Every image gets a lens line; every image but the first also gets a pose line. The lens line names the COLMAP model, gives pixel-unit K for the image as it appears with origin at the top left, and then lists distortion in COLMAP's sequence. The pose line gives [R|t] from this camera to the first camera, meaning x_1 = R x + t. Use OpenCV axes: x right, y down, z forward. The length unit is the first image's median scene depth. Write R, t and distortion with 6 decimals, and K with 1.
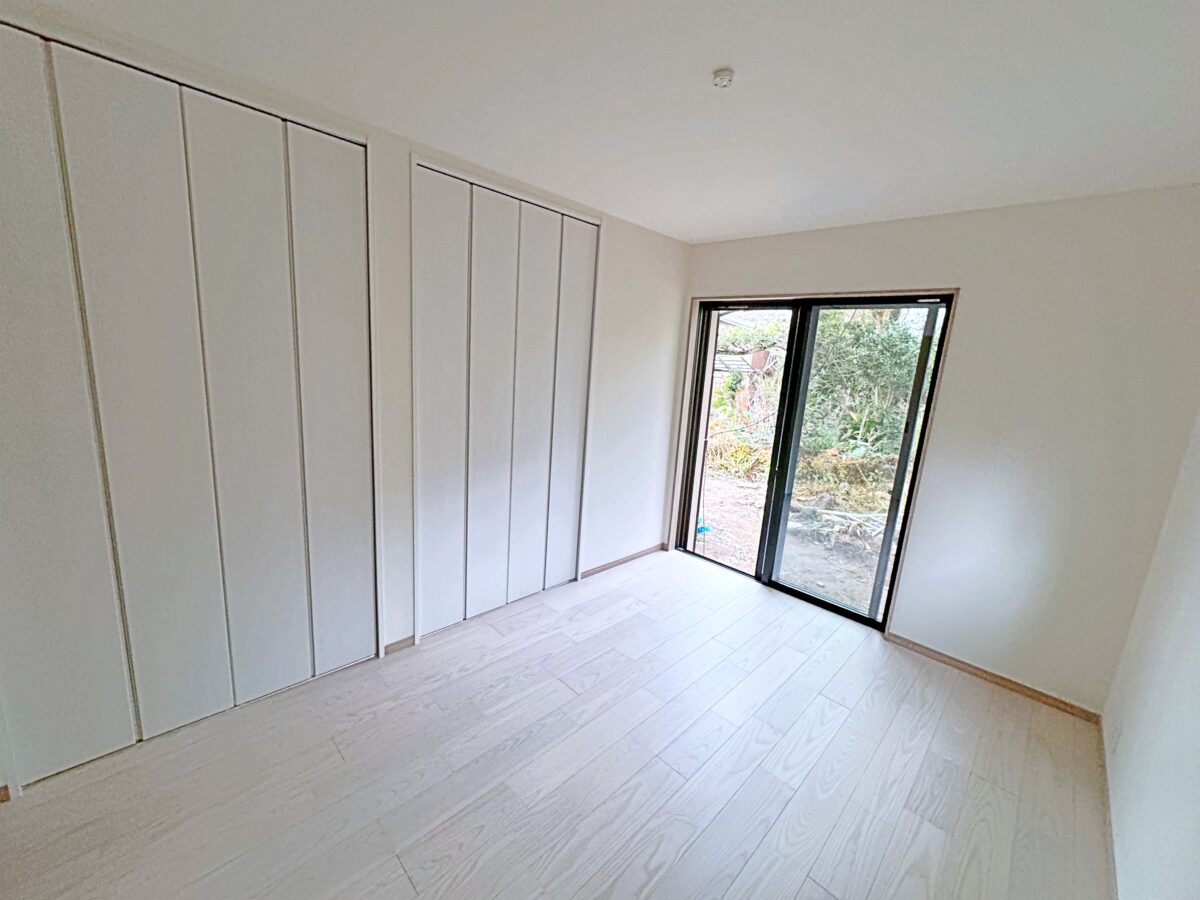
lens RADIAL K [[475.5, 0, 602.7], [0, 475.5, 449.5], [0, 0, 1]] dist [-0.000123, -0.000558]
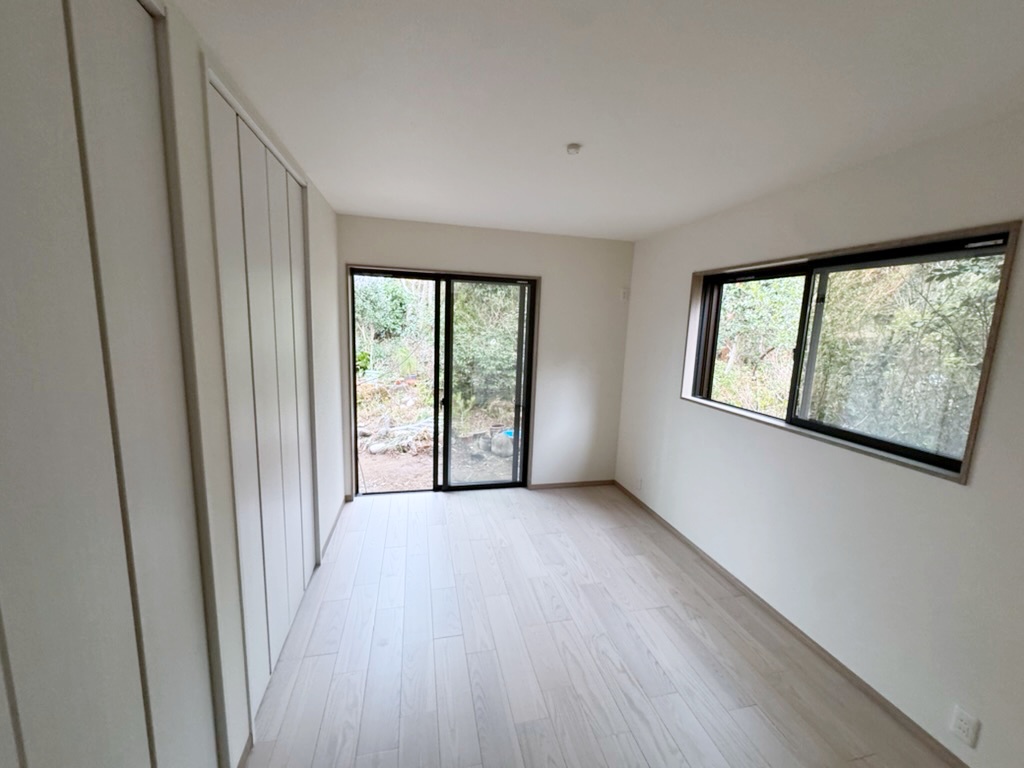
lens RADIAL K [[405.7, 0, 513.0], [0, 405.7, 383.0], [0, 0, 1]] dist [-0.000123, -0.000558]
pose [[0.536010, -0.174752, 0.825927, -0.422351], [0.162170, 0.981434, 0.102410, -0.090079], [-0.828489, 0.079047, 0.554398, 0.206524]]
